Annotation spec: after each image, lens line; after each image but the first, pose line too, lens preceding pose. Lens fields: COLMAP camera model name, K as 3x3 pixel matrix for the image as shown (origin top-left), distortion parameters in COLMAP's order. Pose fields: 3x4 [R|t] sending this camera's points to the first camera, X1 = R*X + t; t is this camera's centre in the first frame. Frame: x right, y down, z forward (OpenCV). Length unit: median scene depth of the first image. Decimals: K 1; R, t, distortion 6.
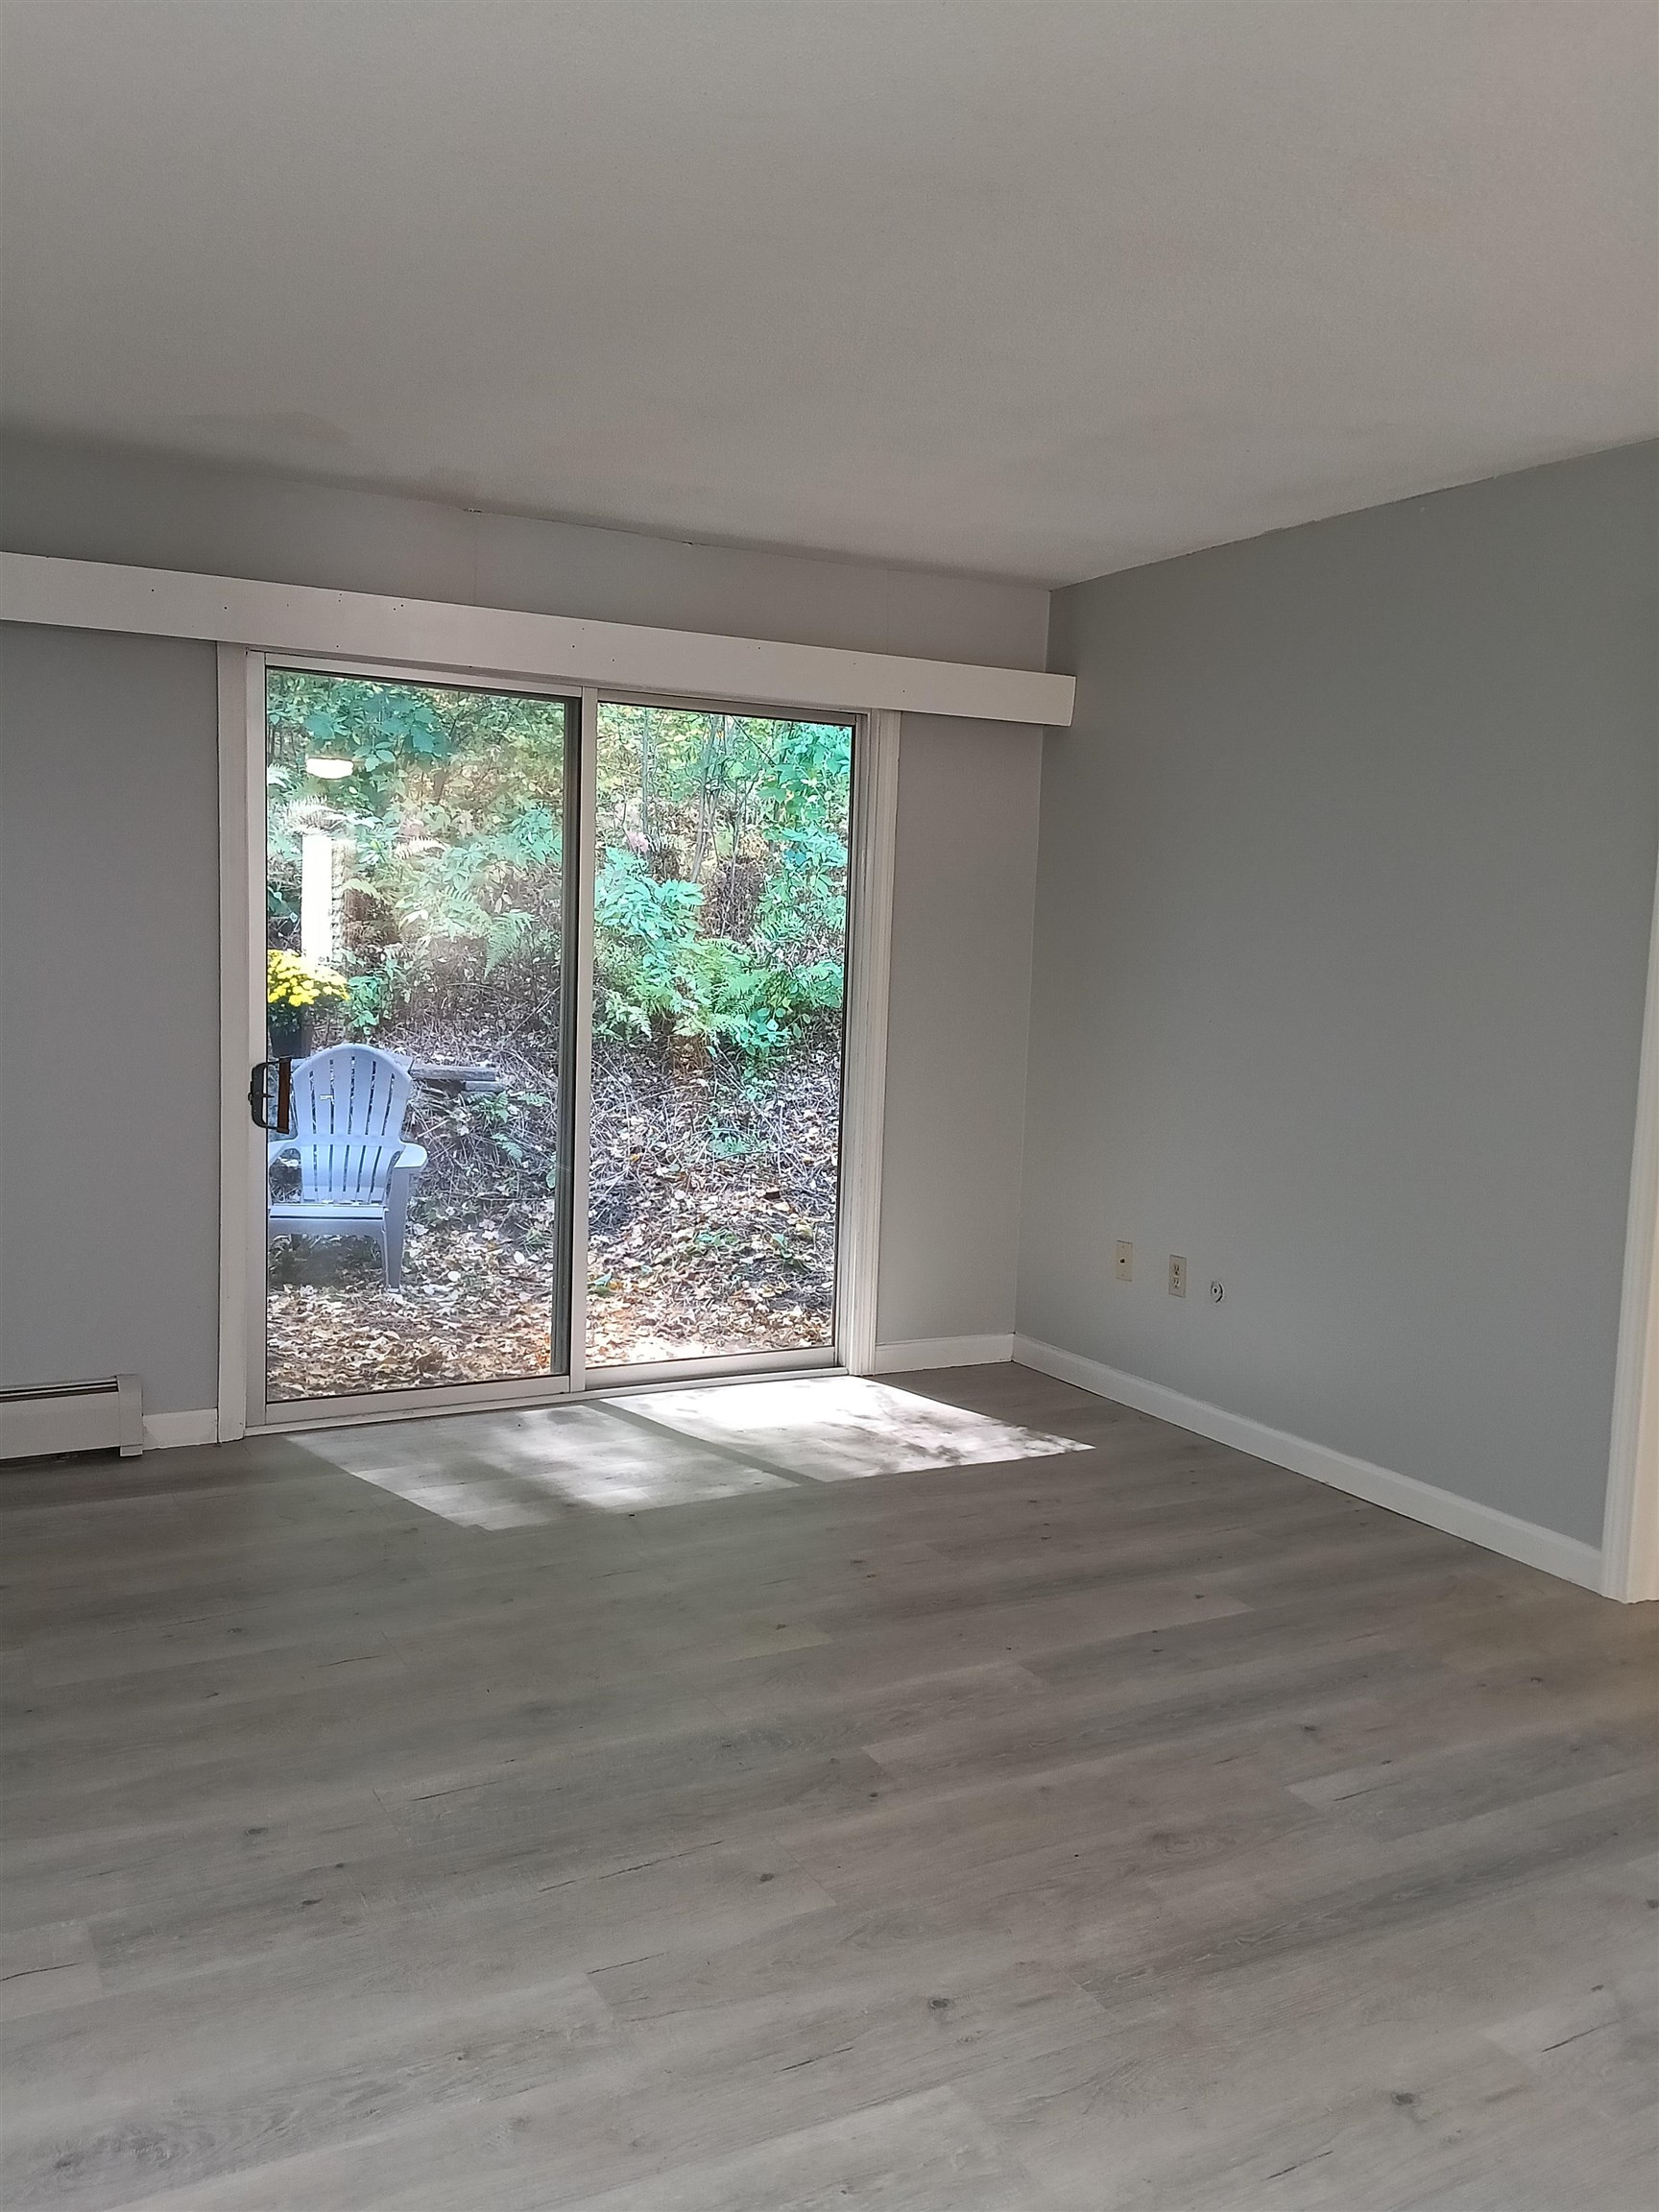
lens RADIAL K [[1788.5, 0, 829.5], [0, 1788.5, 1106.0], [0, 0, 1]] dist [0.075123, -0.114479]
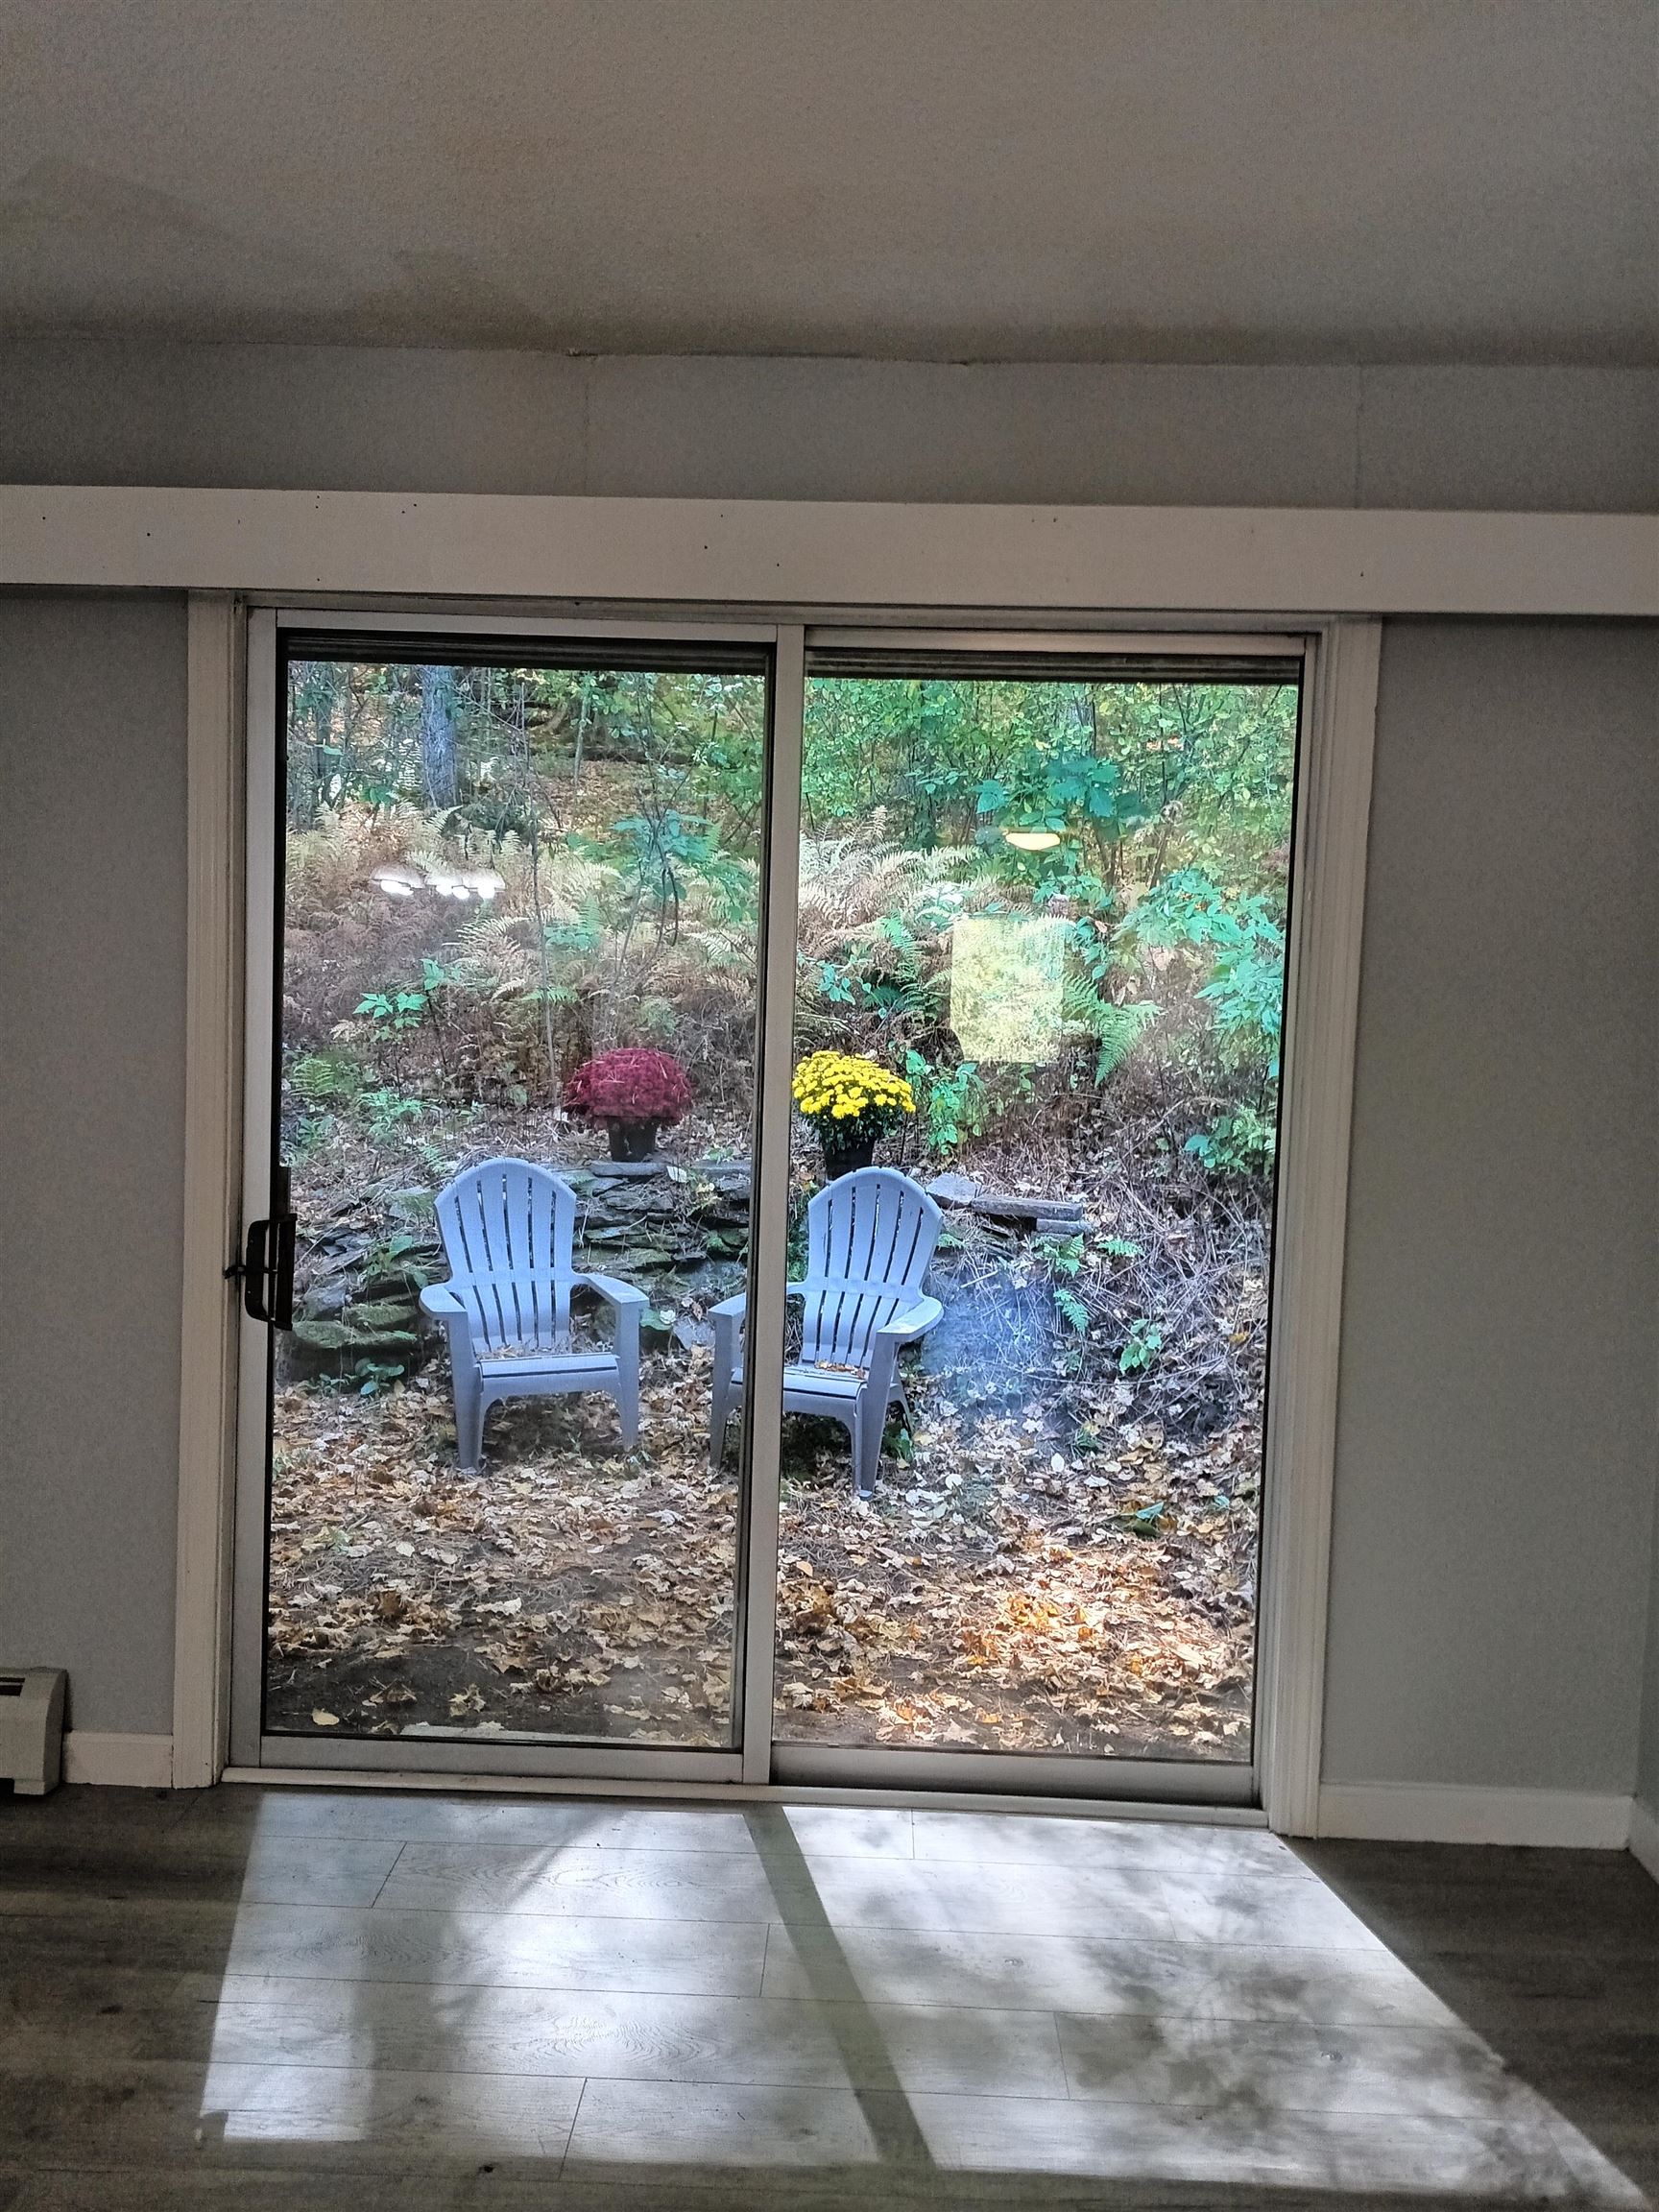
lens RADIAL K [[1788.5, 0, 829.5], [0, 1788.5, 1106.0], [0, 0, 1]] dist [0.075123, -0.114479]
pose [[0.870275, 0.024108, -0.491976, 0.201498], [-0.051308, 0.997805, -0.041867, -0.051029], [0.489886, 0.061678, 0.869602, 0.542247]]
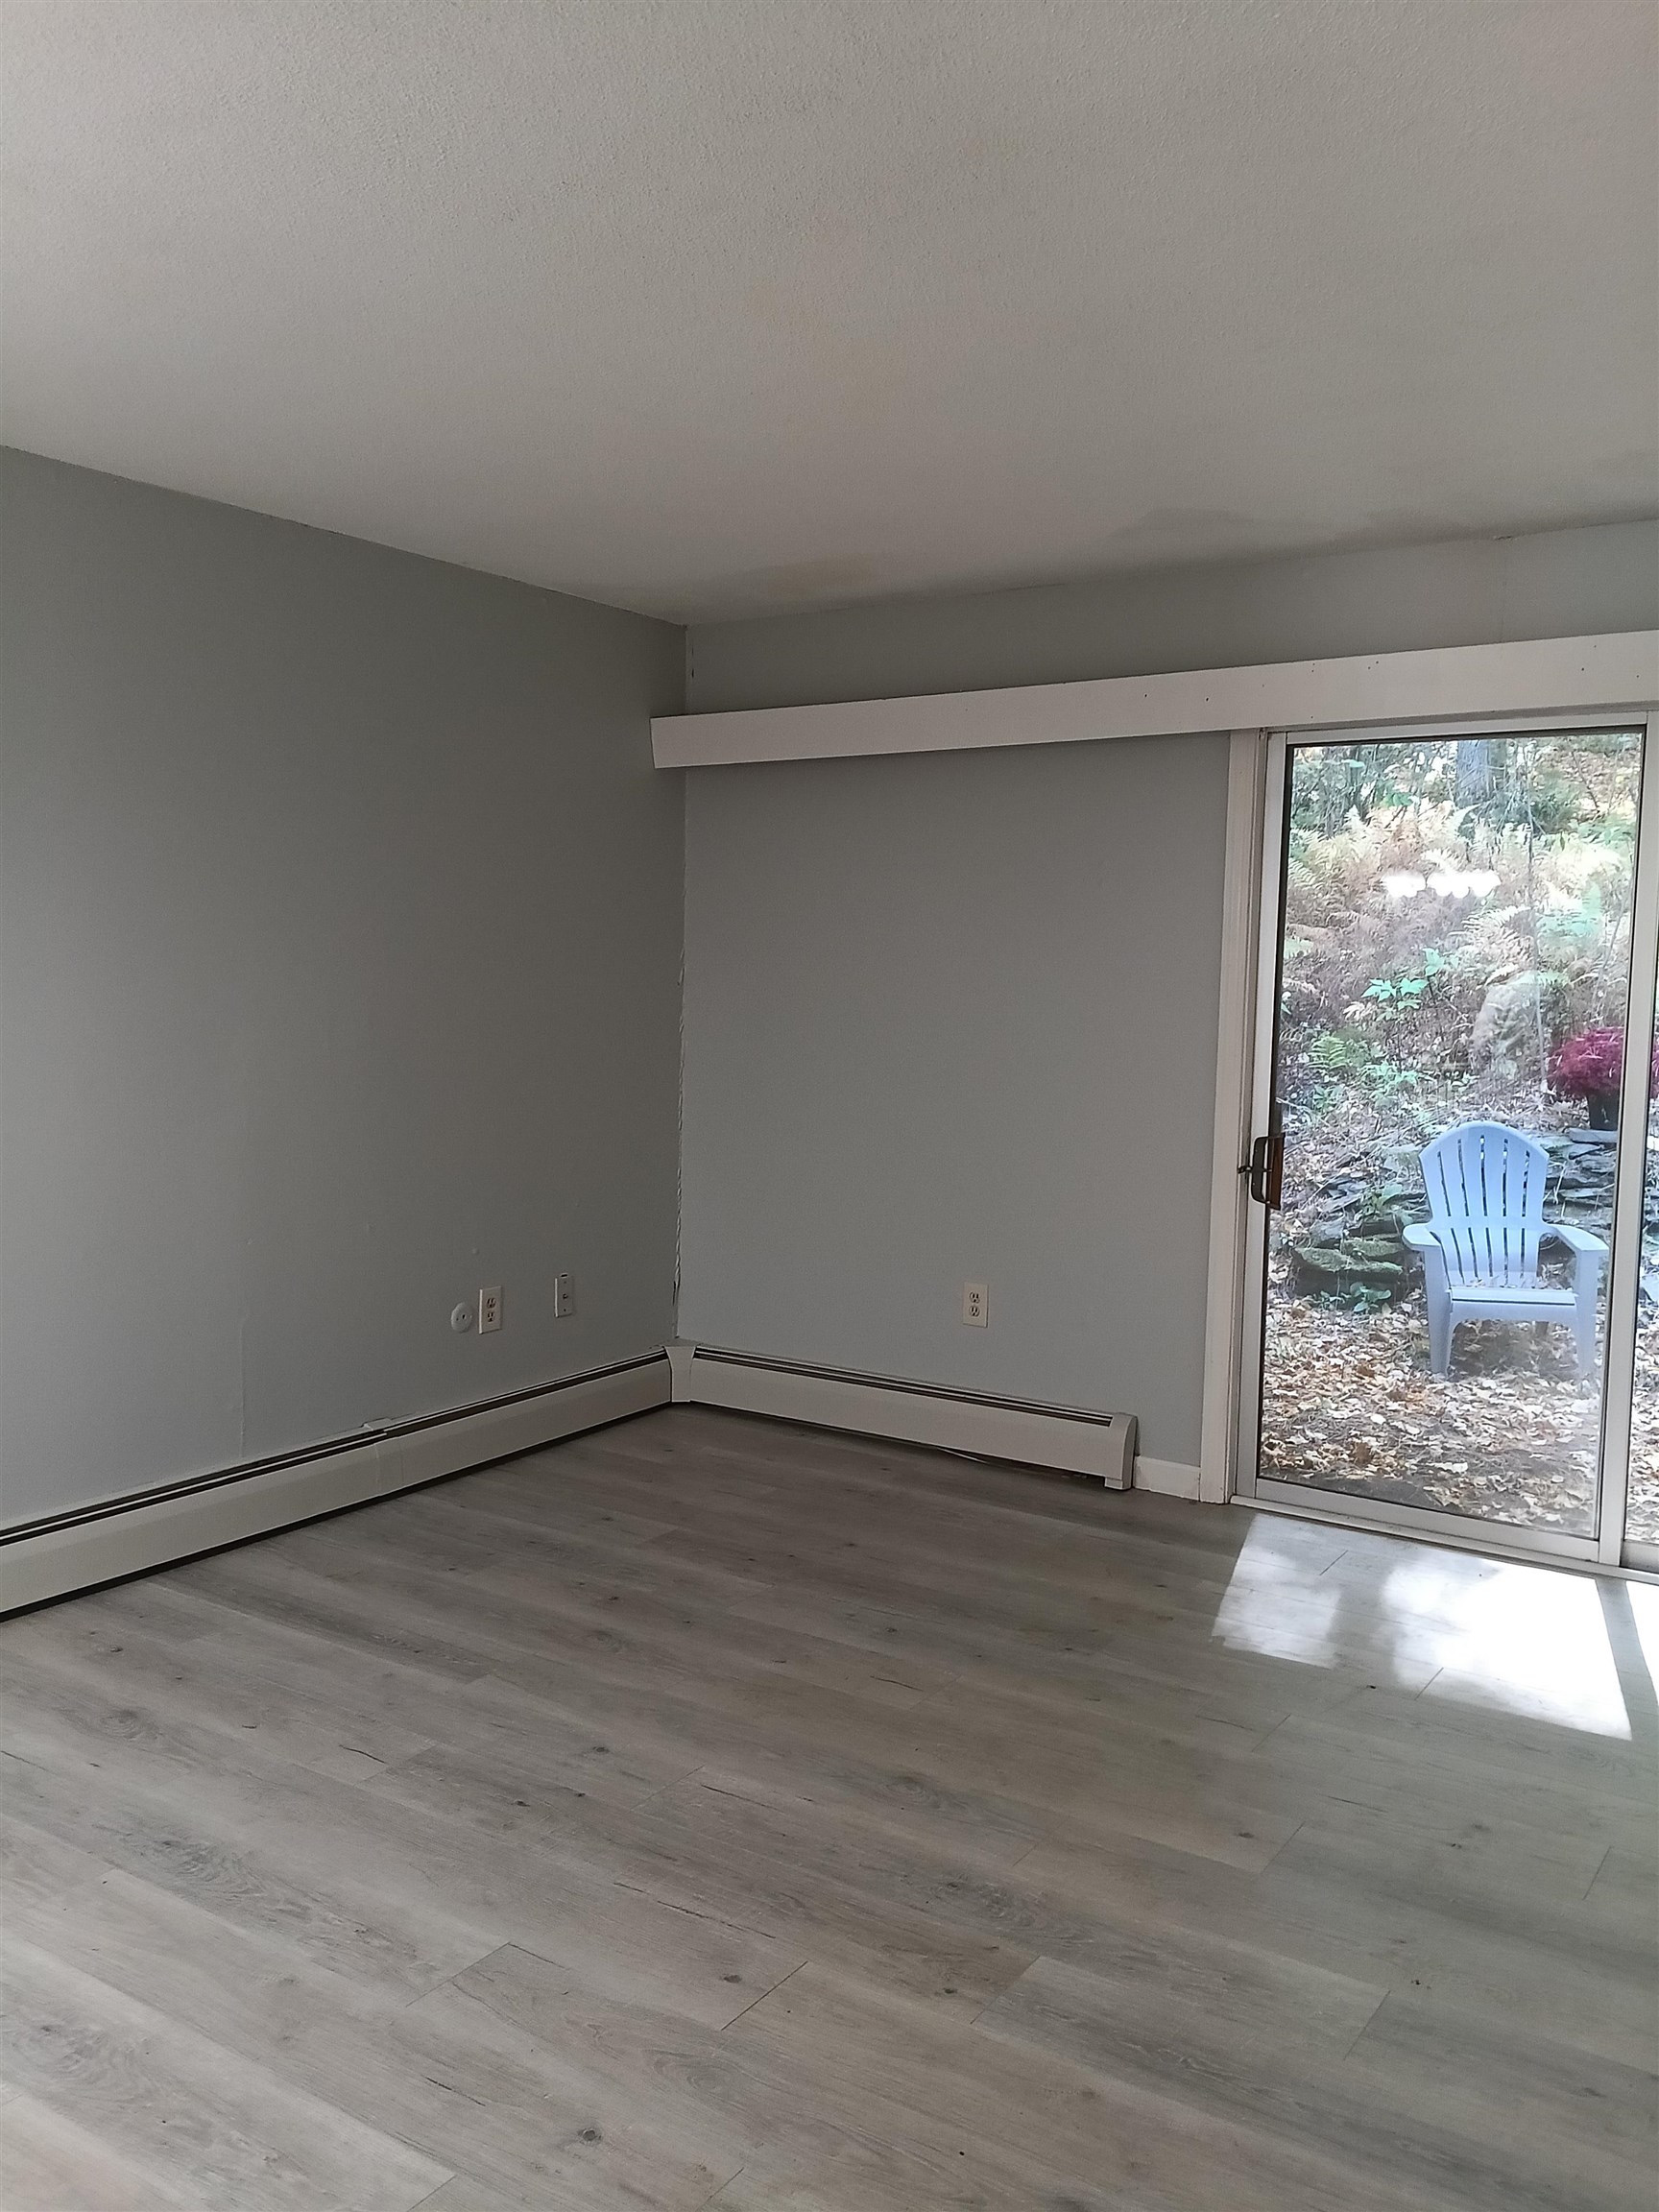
lens RADIAL K [[1788.5, 0, 829.5], [0, 1788.5, 1106.0], [0, 0, 1]] dist [0.075123, -0.114479]
pose [[0.474690, 0.051130, -0.878667, 0.473014], [-0.089117, 0.995973, 0.009812, -0.031436], [0.875630, 0.073647, 0.477335, 0.315073]]
